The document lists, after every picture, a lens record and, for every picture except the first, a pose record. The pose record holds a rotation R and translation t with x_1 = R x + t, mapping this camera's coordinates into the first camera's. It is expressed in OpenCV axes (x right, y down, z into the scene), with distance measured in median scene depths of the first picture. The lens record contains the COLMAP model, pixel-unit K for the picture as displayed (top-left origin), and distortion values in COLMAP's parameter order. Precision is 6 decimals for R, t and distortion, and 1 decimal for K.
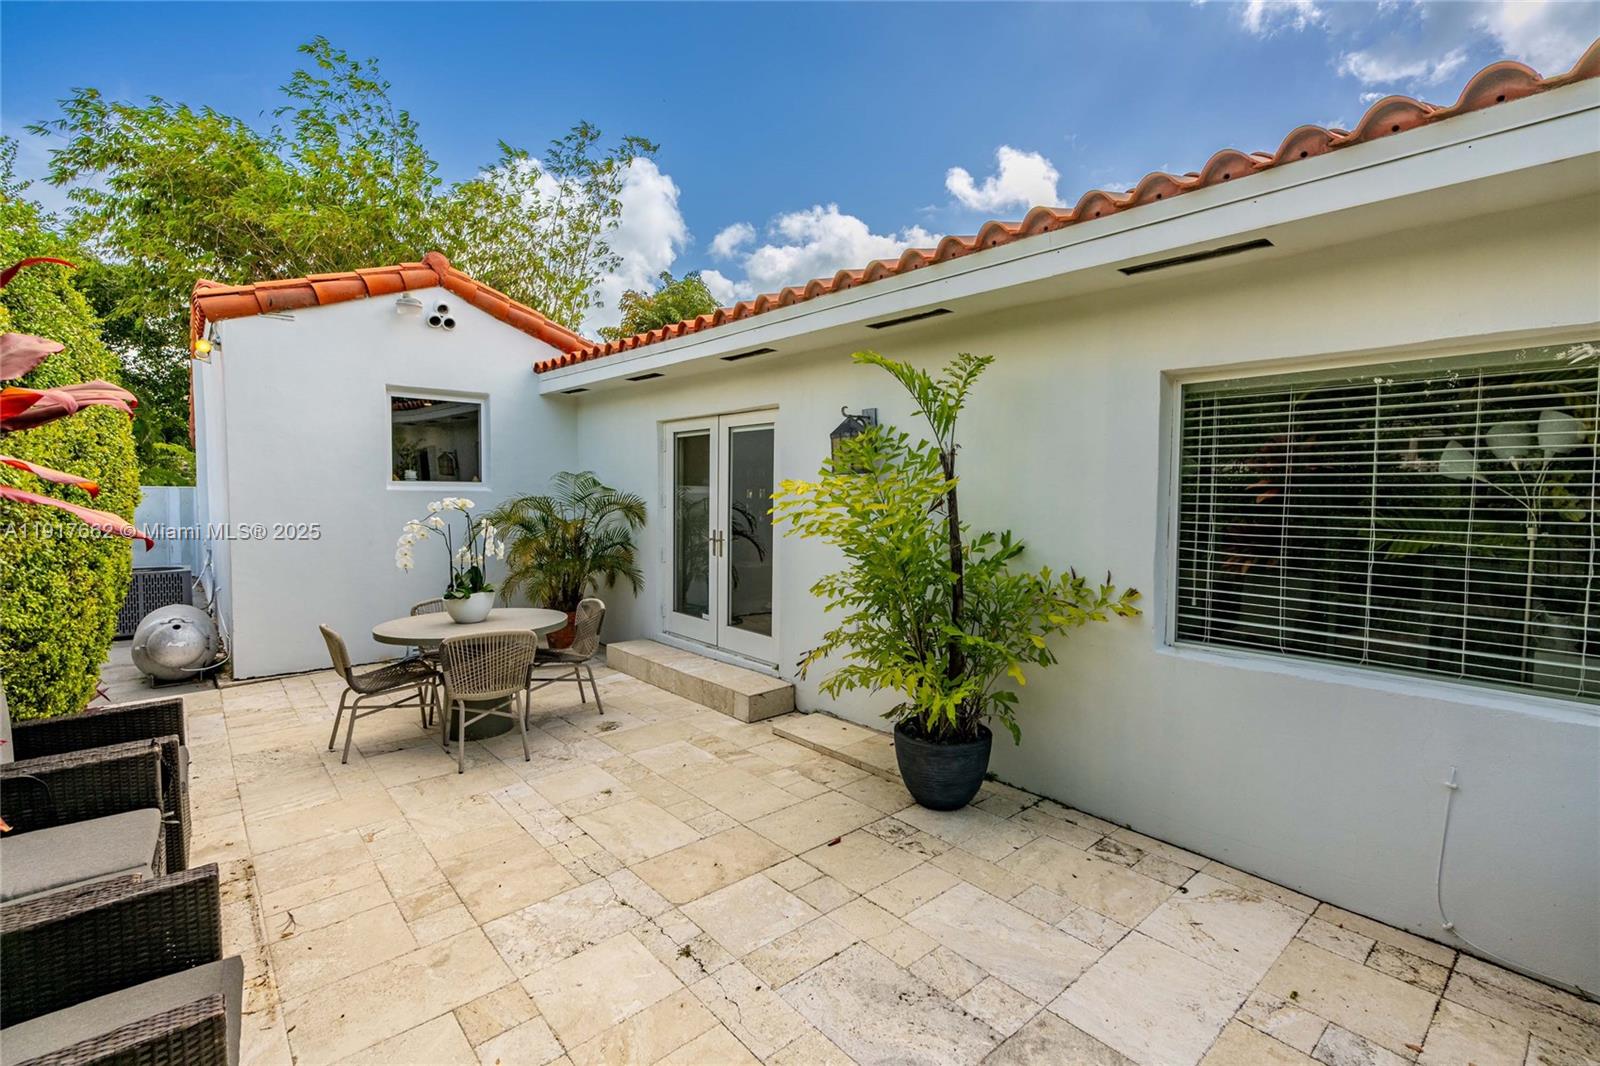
lens RADIAL K [[708.7, 0, 799.8], [0, 708.7, 536.1], [0, 0, 1]] dist [-0.000742, -0.000126]
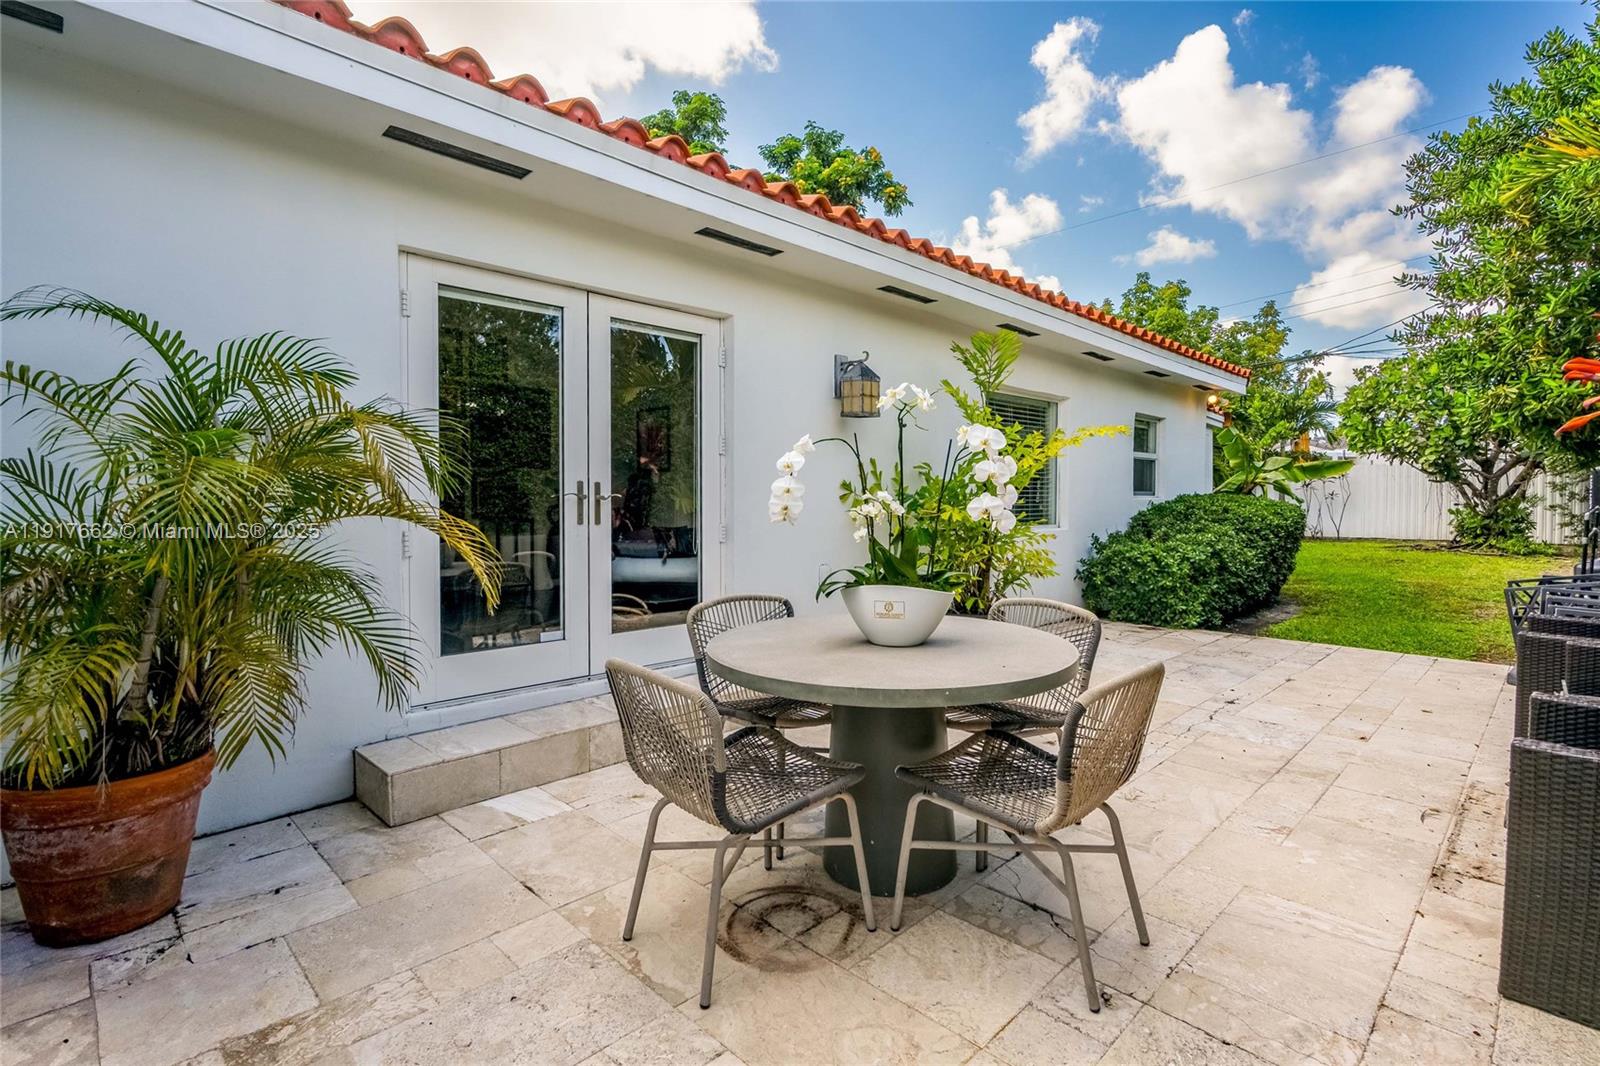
lens RADIAL K [[763.2, 0, 801.6], [0, 763.2, 521.1], [0, 0, 1]] dist [0.002779, 0.000210]
pose [[-0.063209, -0.039595, 0.997215, -1.010411], [0.054302, 0.997596, 0.043052, 0.009573], [-0.996522, 0.056872, -0.060907, 1.120949]]
